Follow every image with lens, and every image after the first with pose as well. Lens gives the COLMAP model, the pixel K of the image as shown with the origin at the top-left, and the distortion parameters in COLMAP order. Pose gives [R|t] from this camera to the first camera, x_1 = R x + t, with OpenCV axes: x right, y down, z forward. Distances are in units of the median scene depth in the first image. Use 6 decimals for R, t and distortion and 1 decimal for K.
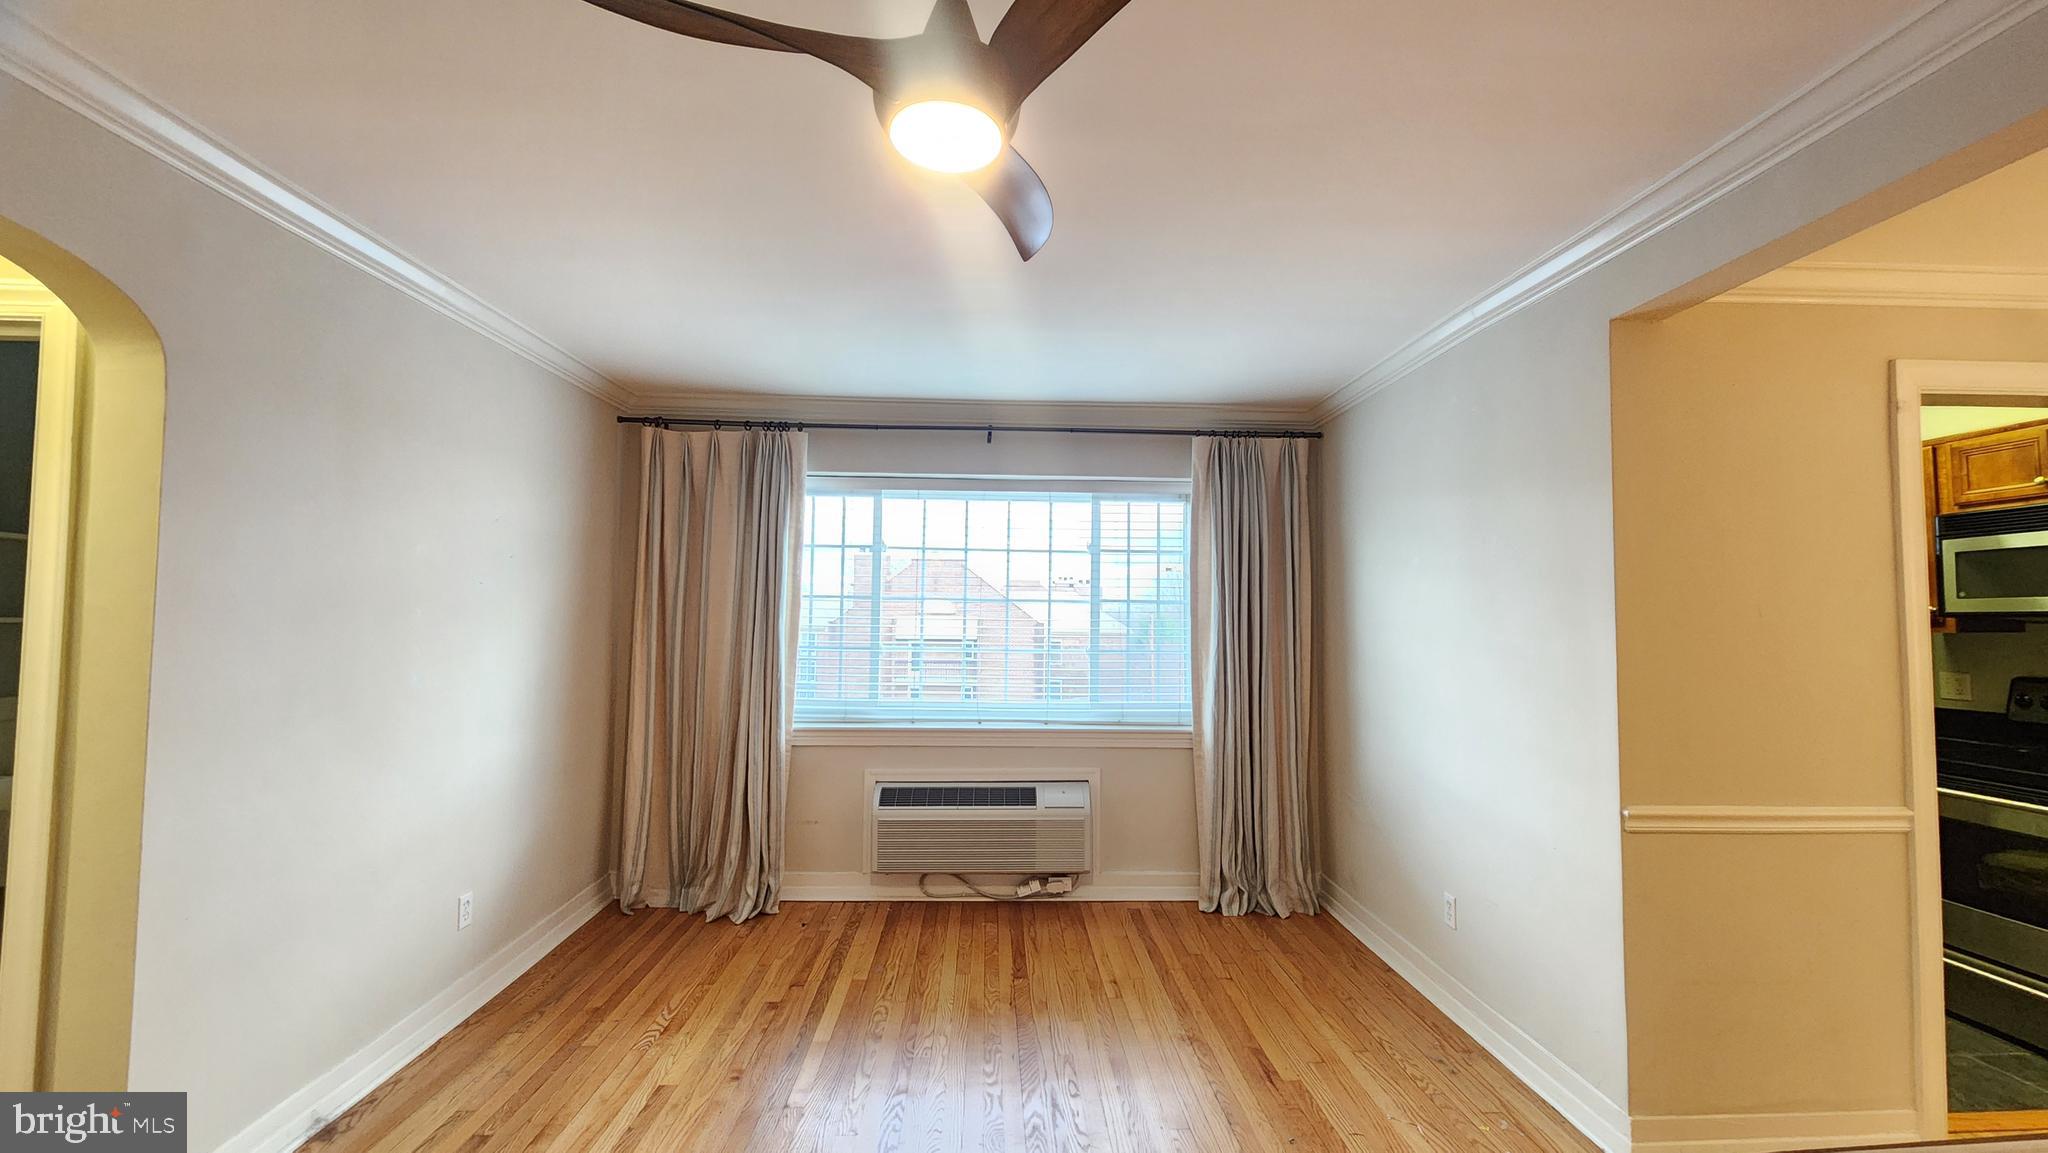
lens RADIAL K [[830.4, 0, 1017.7], [0, 830.4, 578.8], [0, 0, 1]] dist [0.002854, -0.000325]
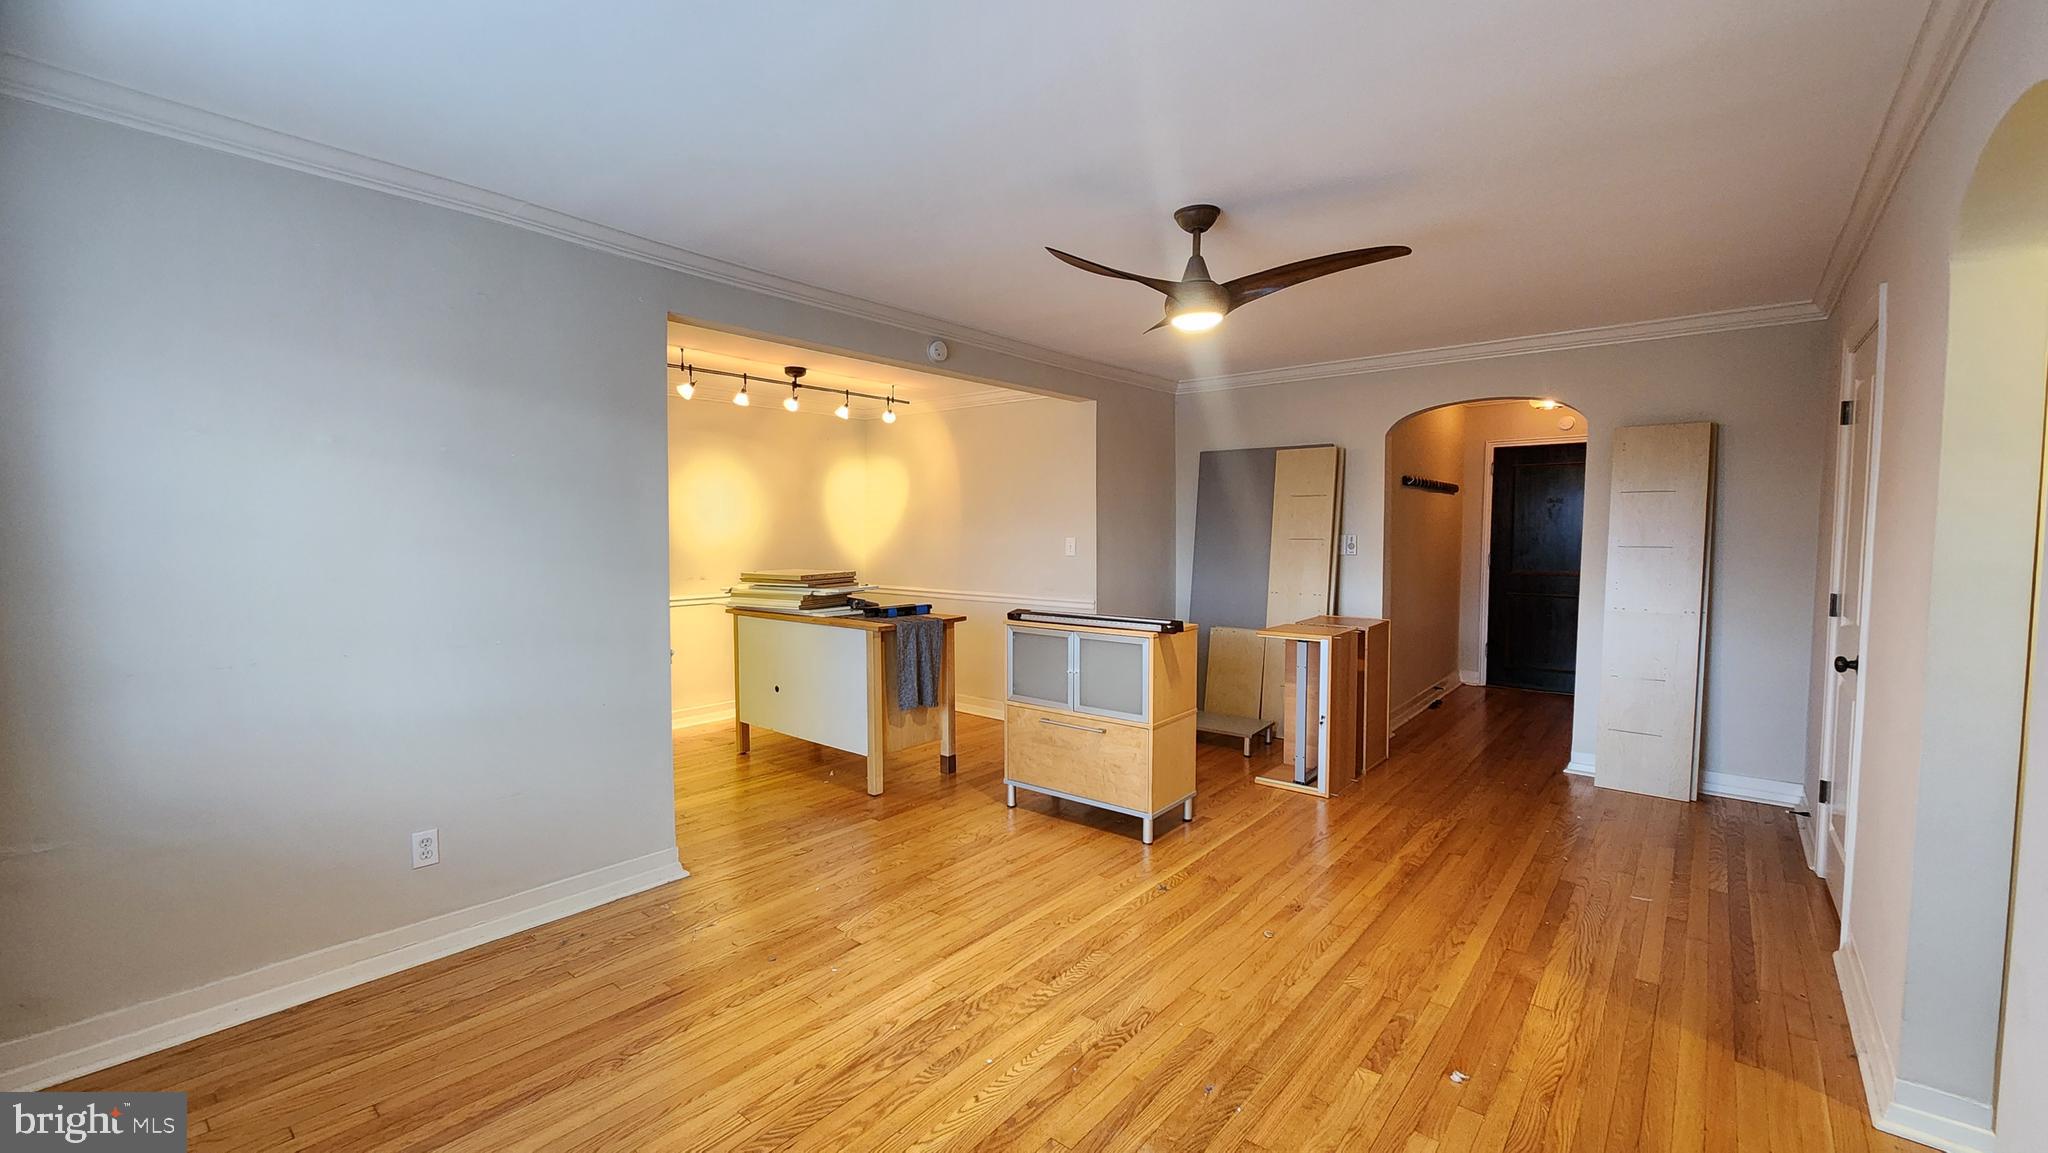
lens RADIAL K [[830.4, 0, 1017.7], [0, 830.4, 578.8], [0, 0, 1]] dist [0.002854, -0.000325]
pose [[-0.738375, -0.047816, 0.672693, -0.387723], [-0.037209, 0.998852, 0.030158, 0.044463], [-0.673363, -0.002763, -0.739307, 0.901996]]
